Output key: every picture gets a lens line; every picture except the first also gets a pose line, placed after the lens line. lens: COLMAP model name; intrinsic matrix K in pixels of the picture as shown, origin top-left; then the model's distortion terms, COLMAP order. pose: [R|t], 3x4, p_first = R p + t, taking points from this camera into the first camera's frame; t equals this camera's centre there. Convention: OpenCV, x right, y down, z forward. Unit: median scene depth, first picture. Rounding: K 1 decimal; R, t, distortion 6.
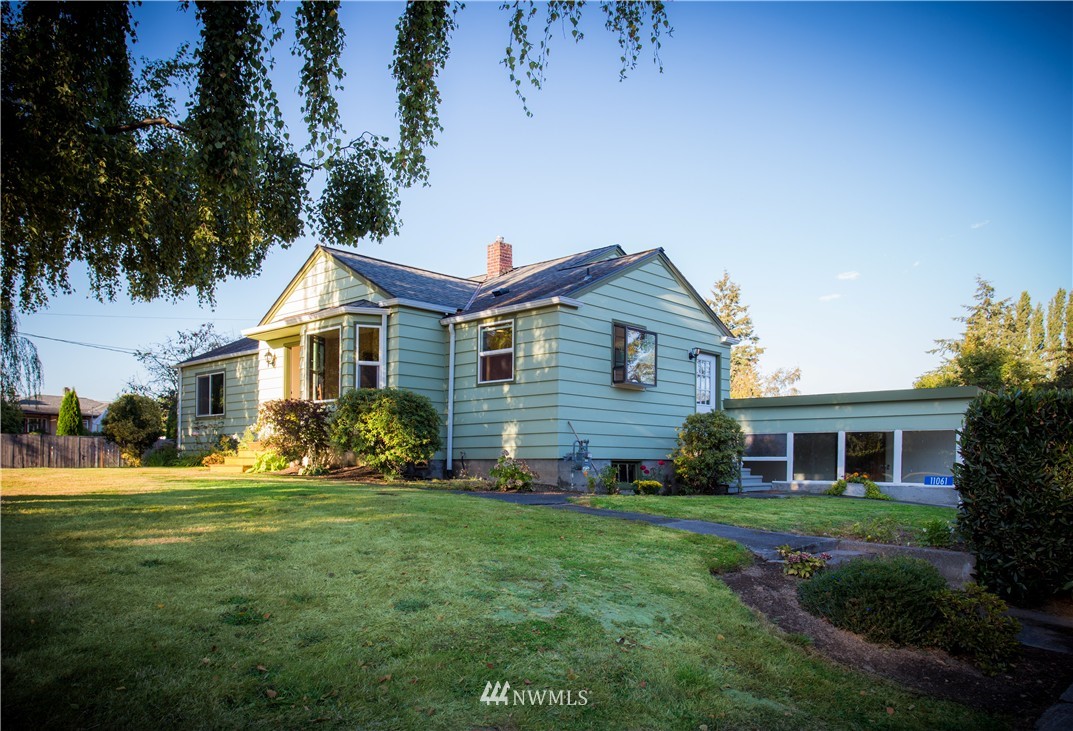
lens RADIAL K [[784.7, 0, 536.5], [0, 784.7, 365.5], [0, 0, 1]] dist [0.003091, 0.001584]
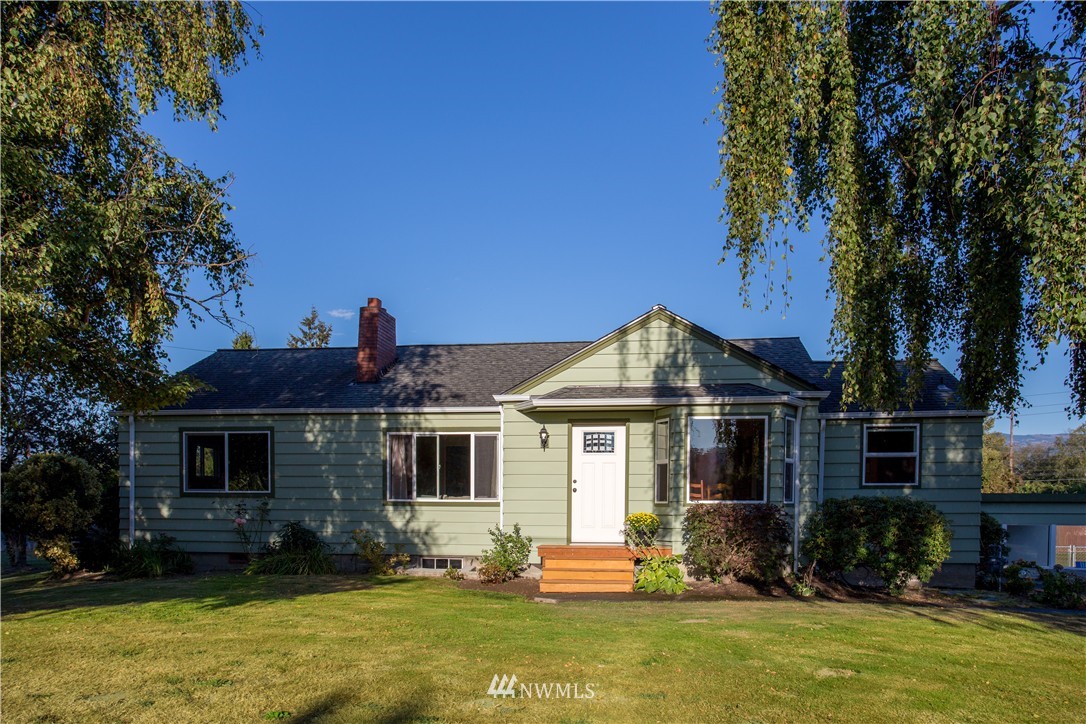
lens RADIAL K [[808.8, 0, 543.0], [0, 808.8, 362.0], [0, 0, 1]] dist [-0.041444, 0.000421]
pose [[0.812649, 0.098637, 0.574345, -0.973941], [-0.068777, 0.994917, -0.073552, -0.027822], [-0.578681, 0.020270, 0.815302, 0.413673]]
